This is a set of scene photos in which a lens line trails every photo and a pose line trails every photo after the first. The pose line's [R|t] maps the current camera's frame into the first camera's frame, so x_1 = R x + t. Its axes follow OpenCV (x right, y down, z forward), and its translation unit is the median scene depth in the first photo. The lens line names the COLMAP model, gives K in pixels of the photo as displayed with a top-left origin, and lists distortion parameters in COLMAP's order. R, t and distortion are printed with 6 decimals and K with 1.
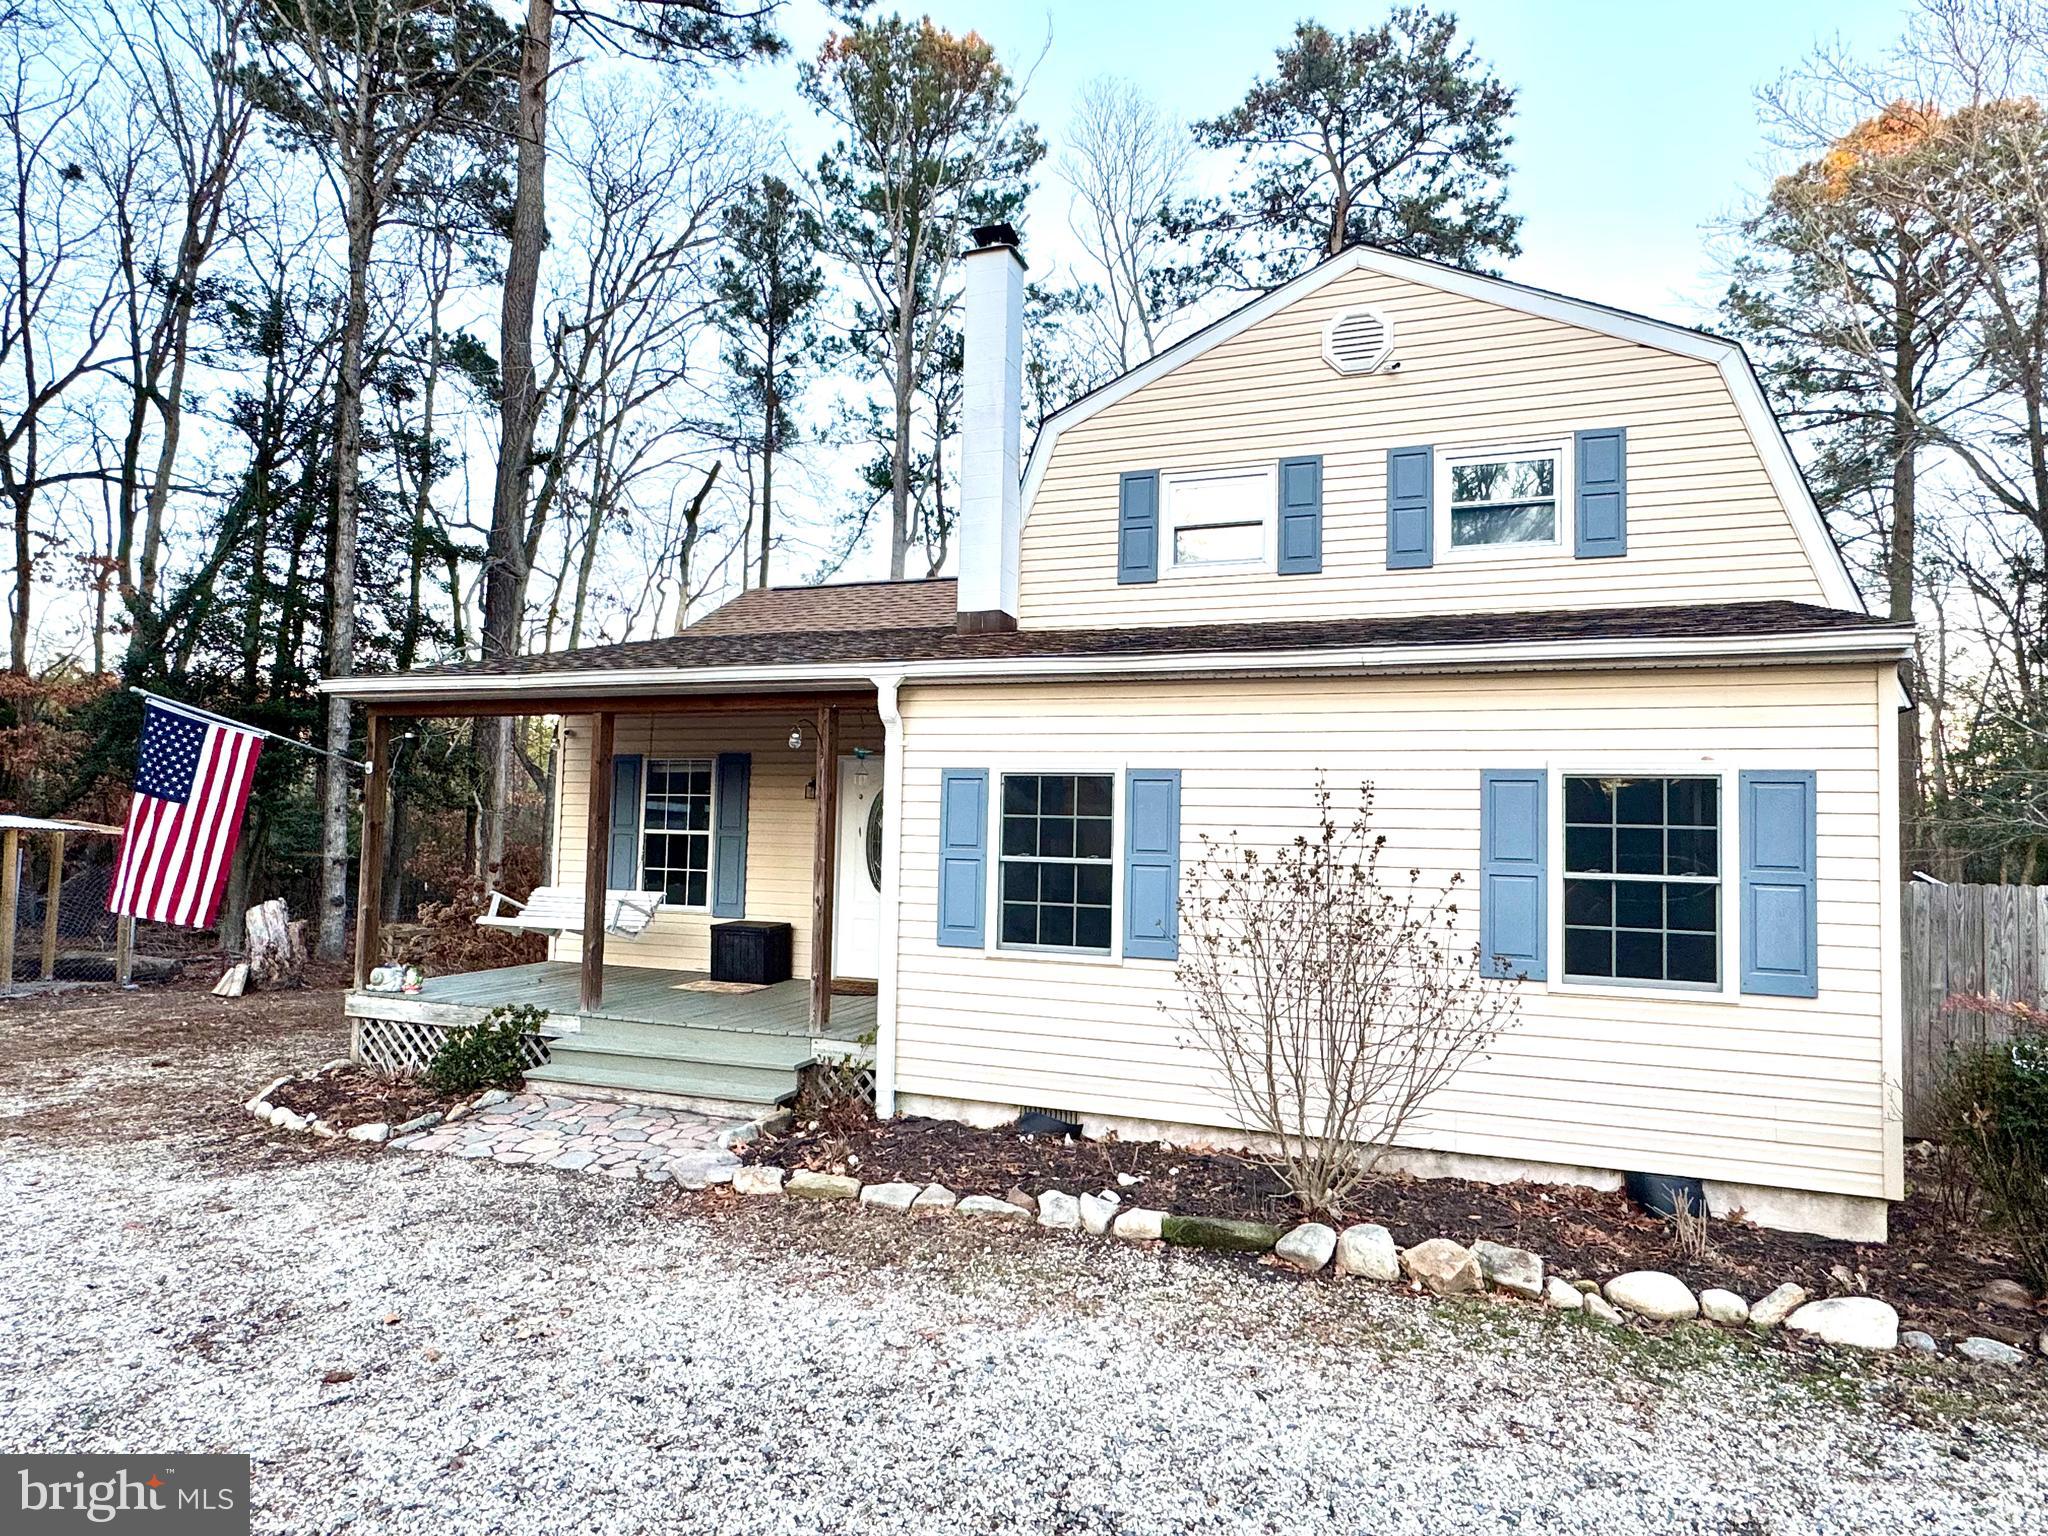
lens RADIAL K [[1141.5, 0, 979.0], [0, 1141.5, 779.4], [0, 0, 1]] dist [-0.001484, -0.001324]
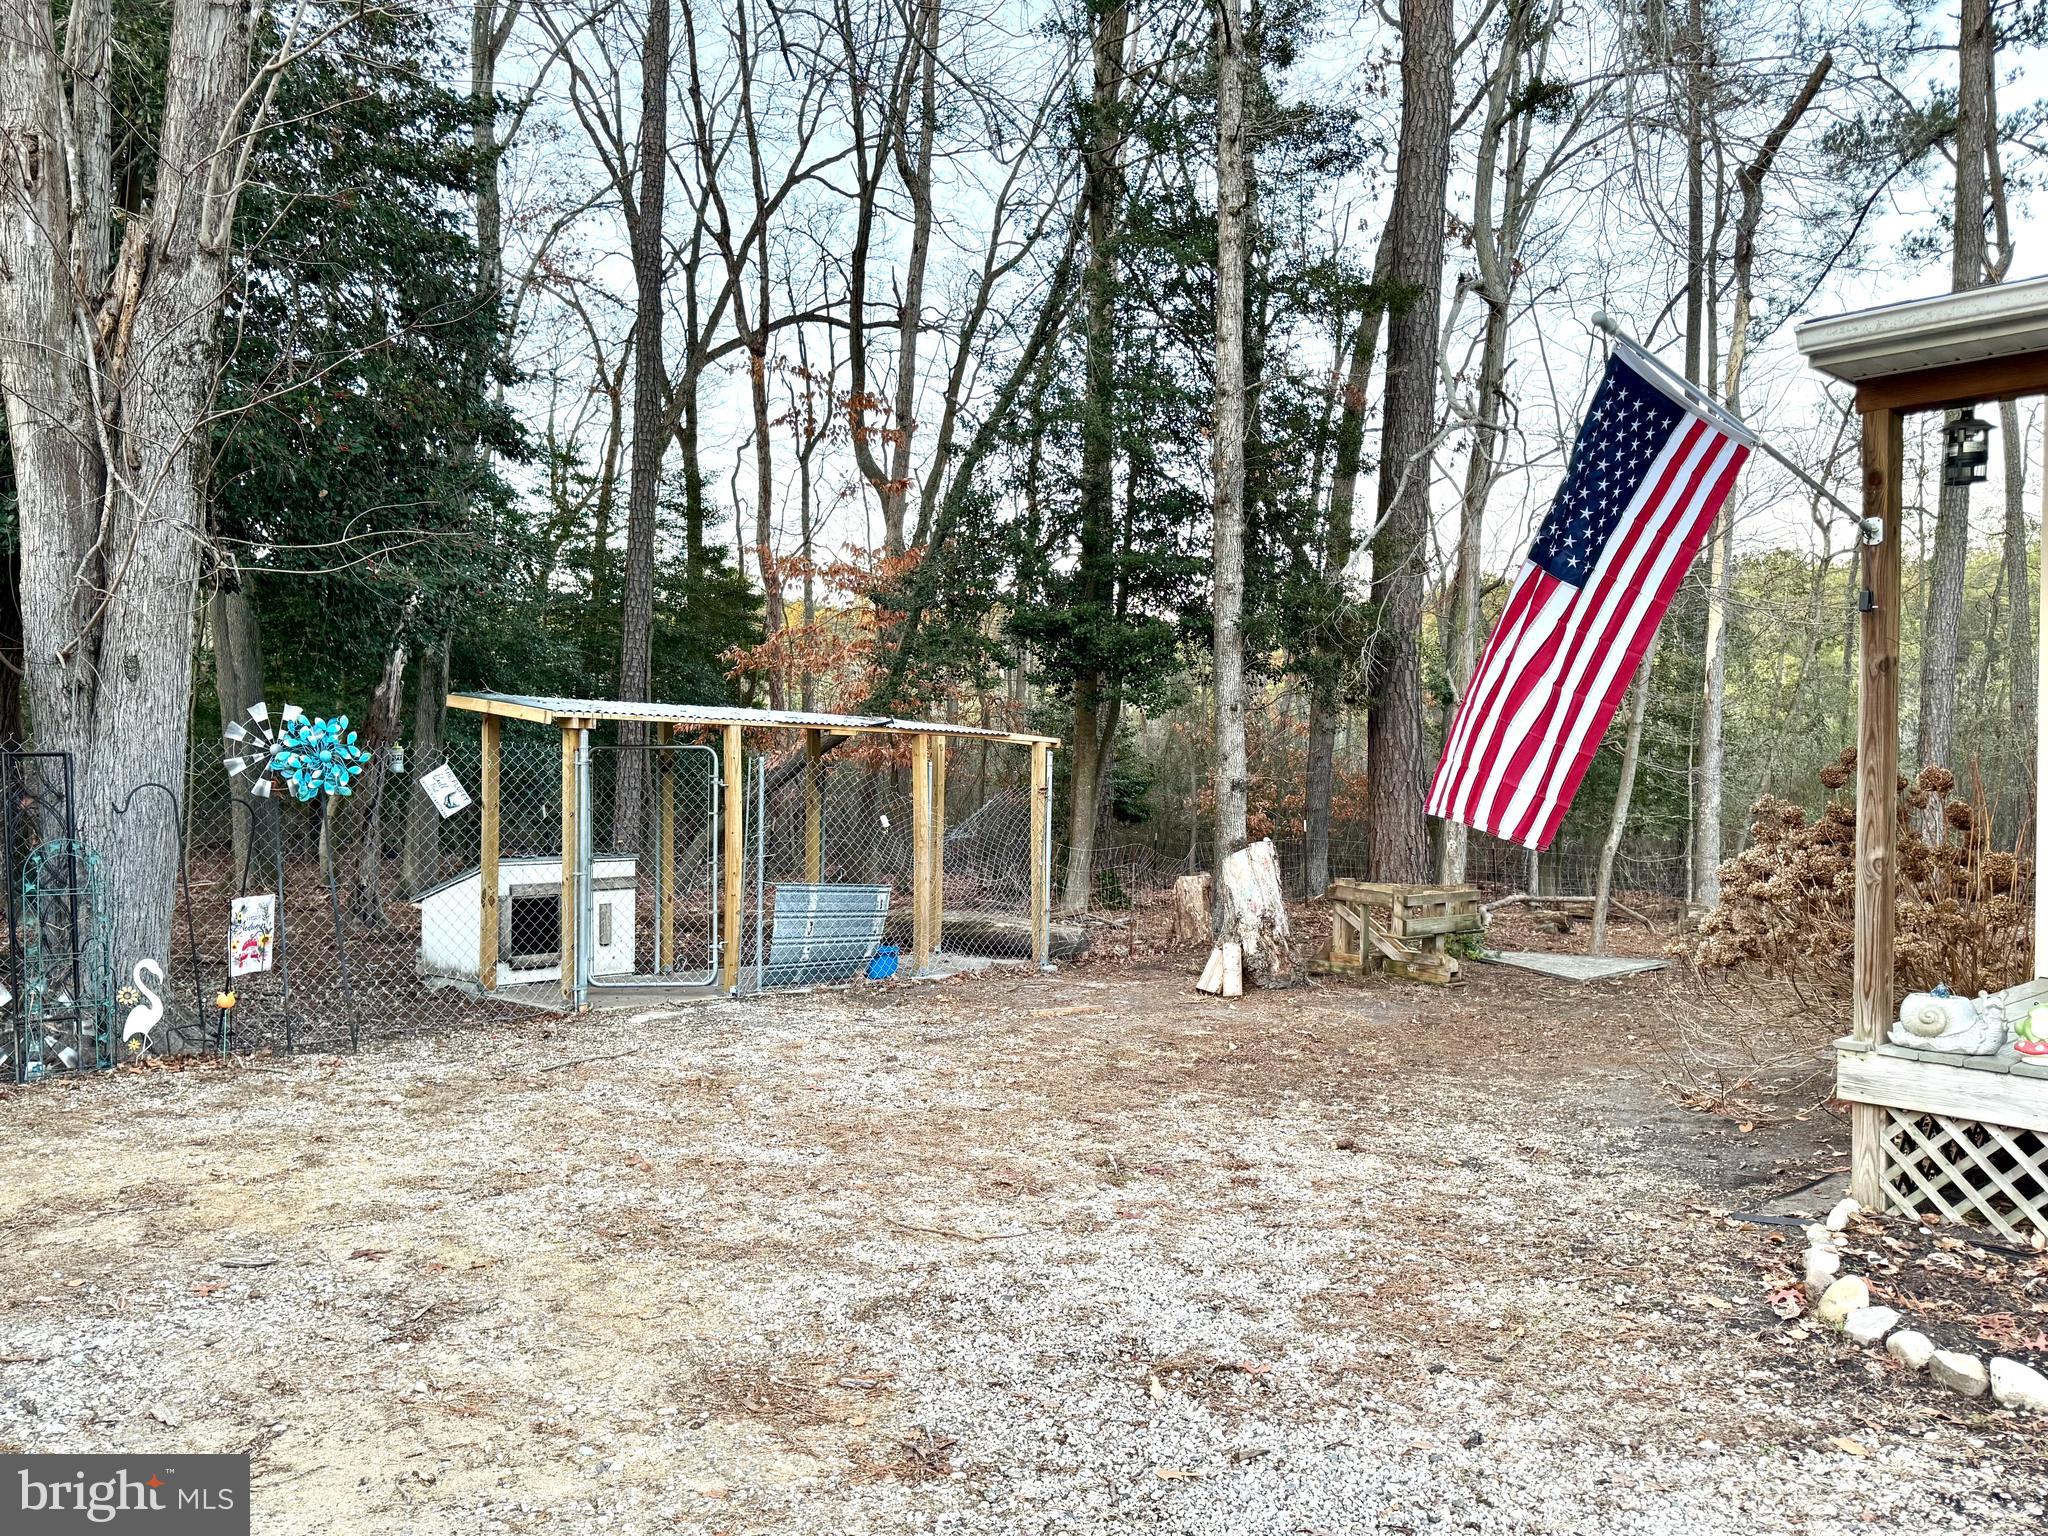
lens RADIAL K [[1573.4, 0, 1024.0], [0, 1573.4, 768.0], [0, 0, 1]] dist [0.054992, -0.049597]
pose [[0.882260, -0.012143, -0.470605, -0.581451], [0.036407, 0.998433, 0.042492, 0.045379], [0.469352, -0.054622, 0.881320, 0.341412]]
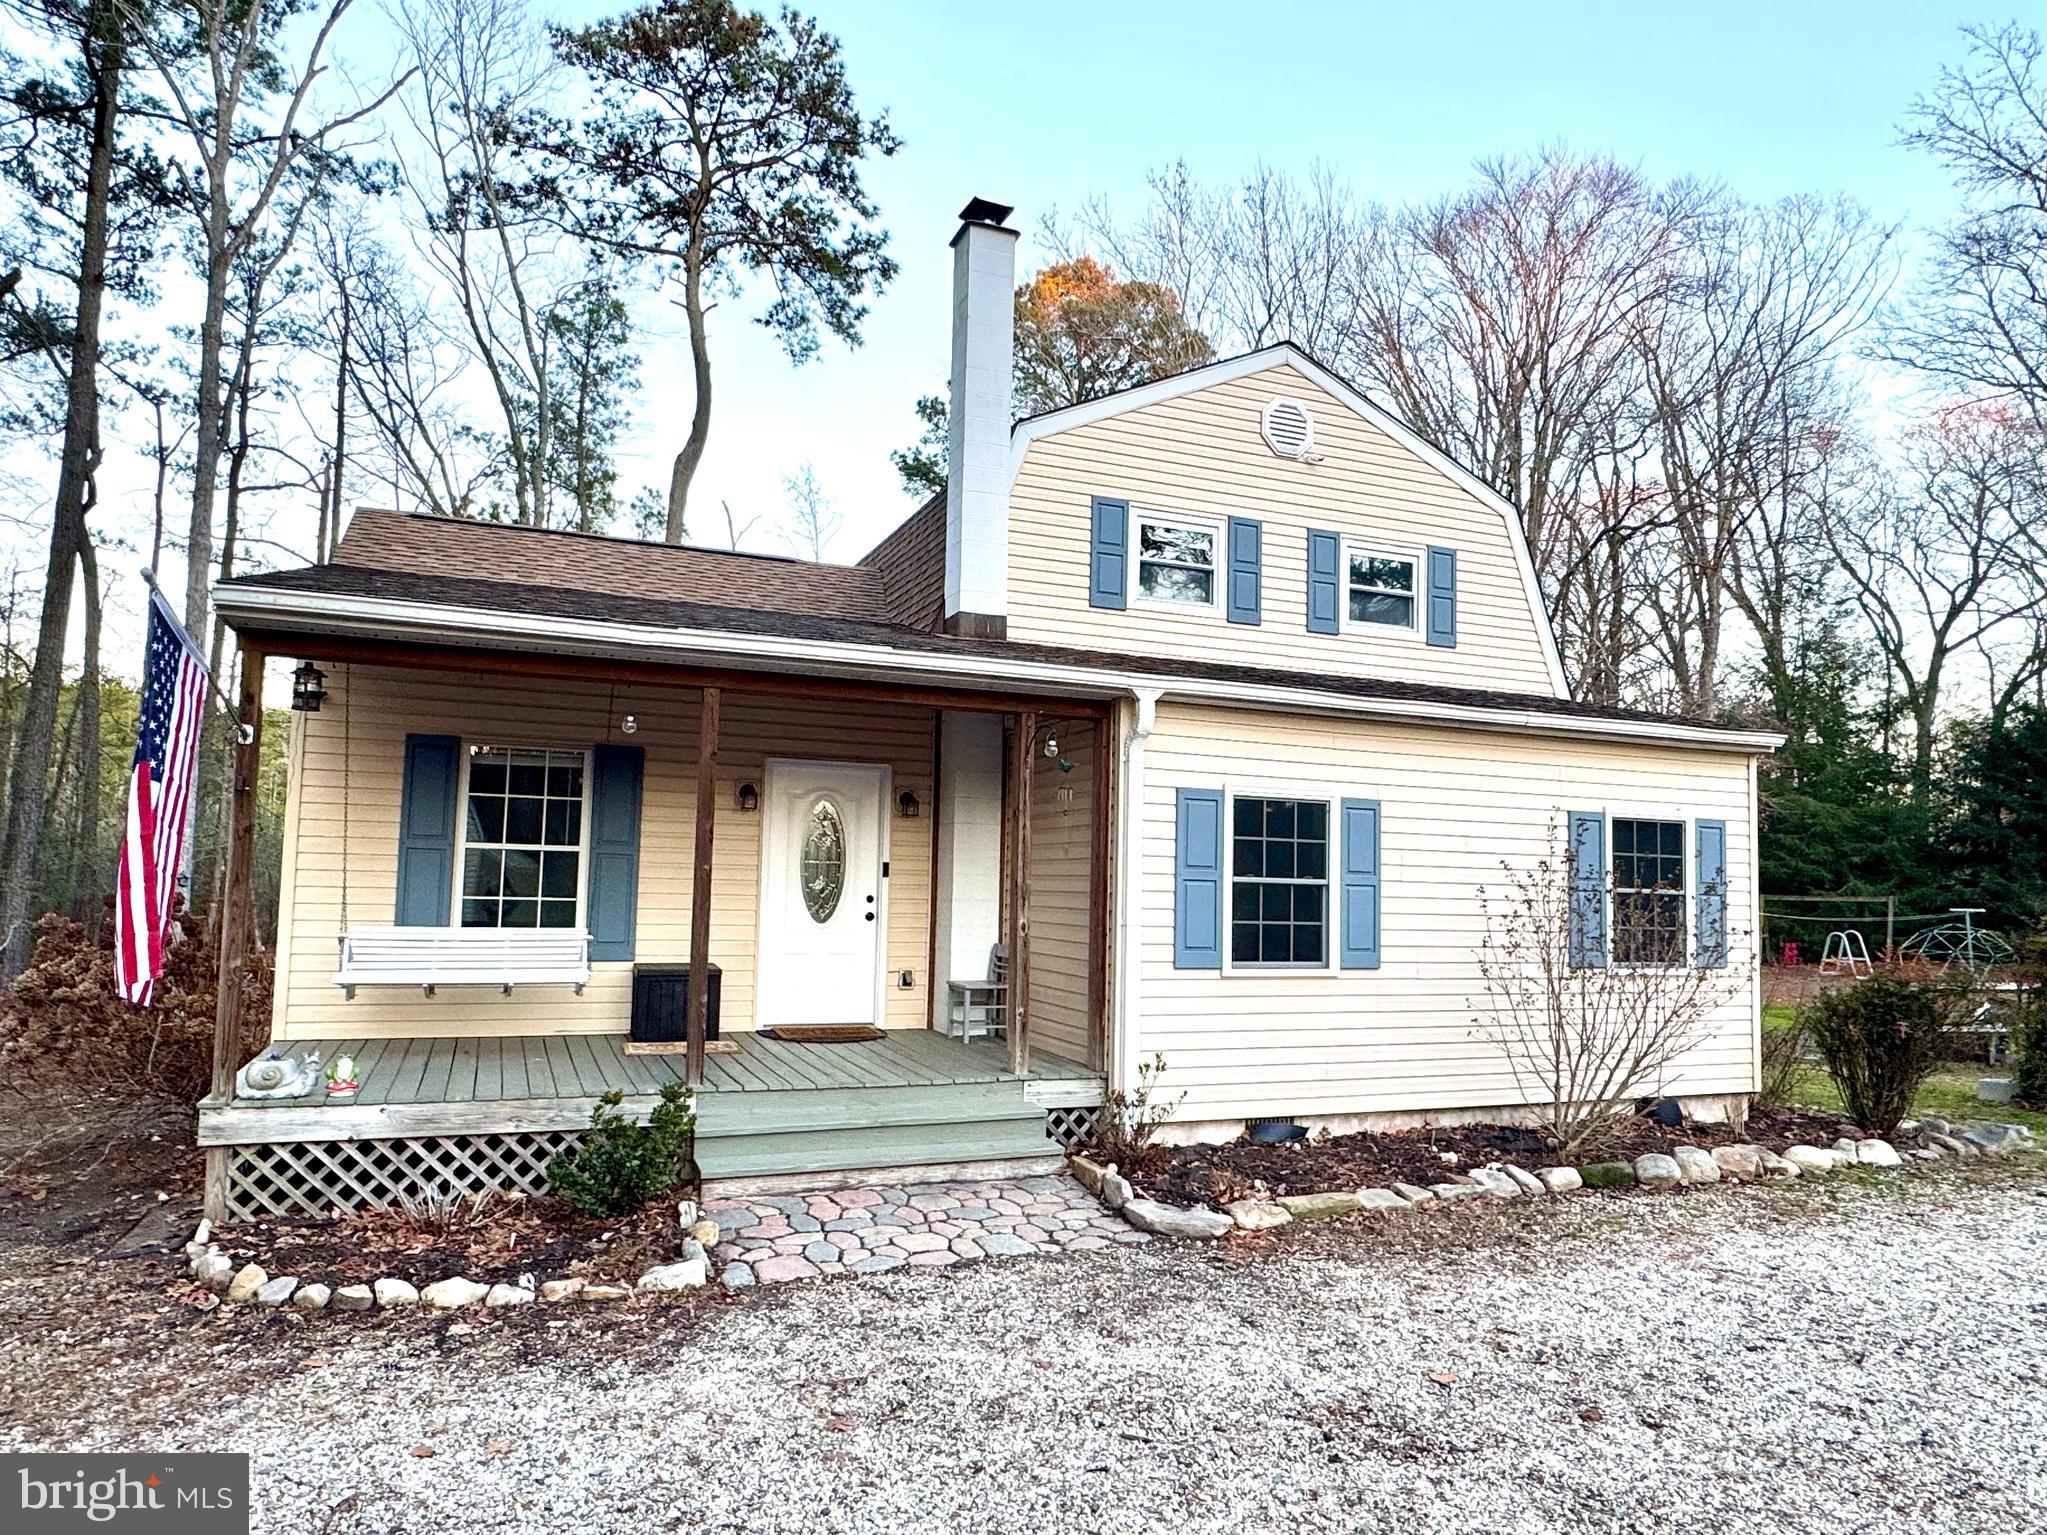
lens RADIAL K [[1264.6, 0, 1026.3], [0, 1264.6, 796.5], [0, 0, 1]] dist [-0.003306, -0.000172]
pose [[0.744147, 0.042561, 0.666658, -0.730616], [-0.041213, 0.998992, -0.017775, 0.019269], [-0.666743, -0.014248, 0.745152, 0.237053]]
